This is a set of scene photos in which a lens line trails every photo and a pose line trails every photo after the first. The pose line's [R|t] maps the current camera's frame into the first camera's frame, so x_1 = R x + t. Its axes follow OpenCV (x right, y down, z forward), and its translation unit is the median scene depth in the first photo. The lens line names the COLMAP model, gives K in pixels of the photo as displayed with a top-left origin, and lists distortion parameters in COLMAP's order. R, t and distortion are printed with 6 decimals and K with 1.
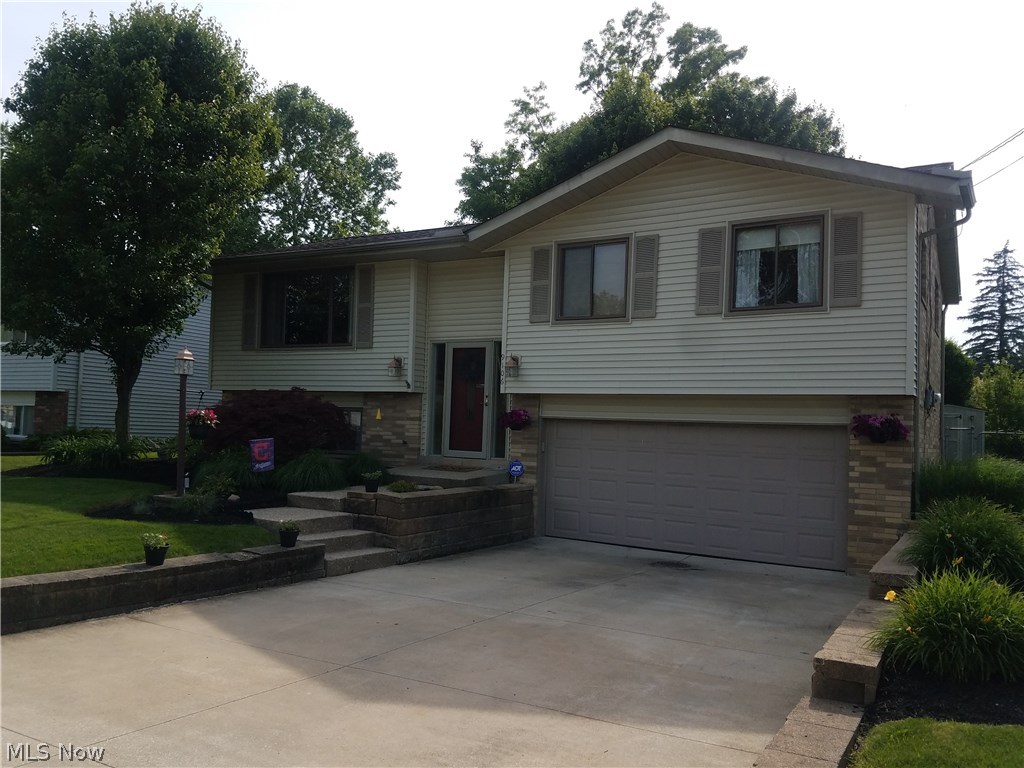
lens RADIAL K [[792.4, 0, 512.0], [0, 792.4, 384.0], [0, 0, 1]] dist [0.080385, -0.248622]
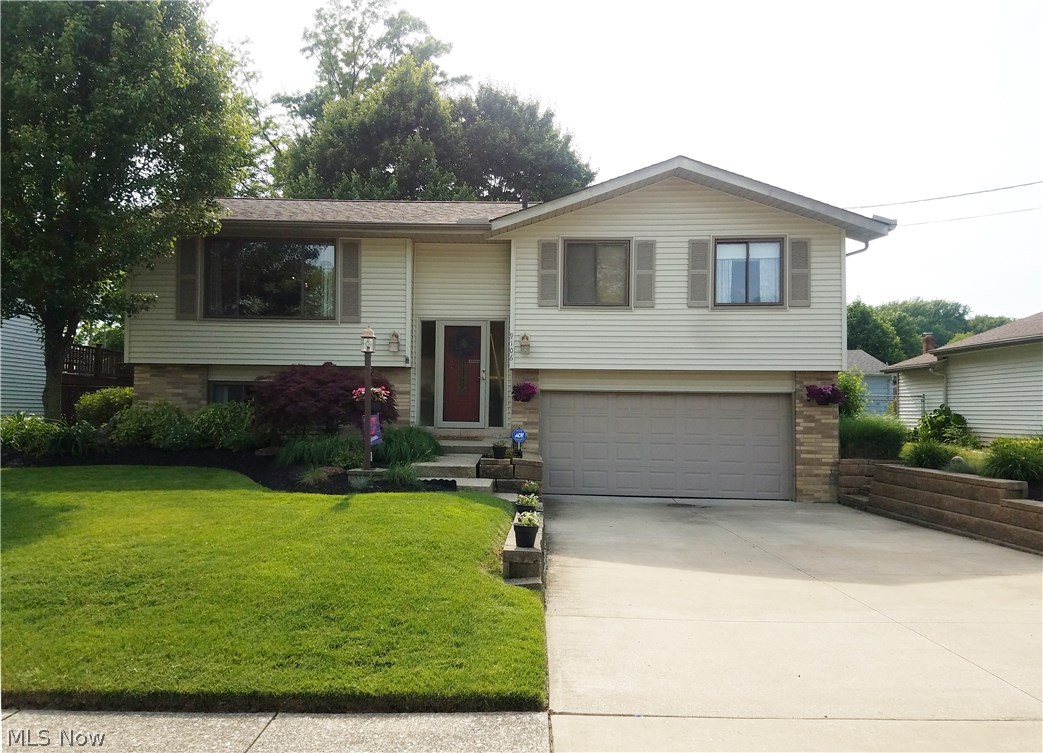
lens RADIAL K [[792.1, 0, 519.8], [0, 792.1, 354.8], [0, 0, 1]] dist [0.067609, -0.001701]
pose [[0.876397, 0.008876, 0.481508, -0.540754], [-0.009311, 0.999956, -0.001485, -0.005915], [-0.481500, -0.003182, 0.876441, 0.019304]]
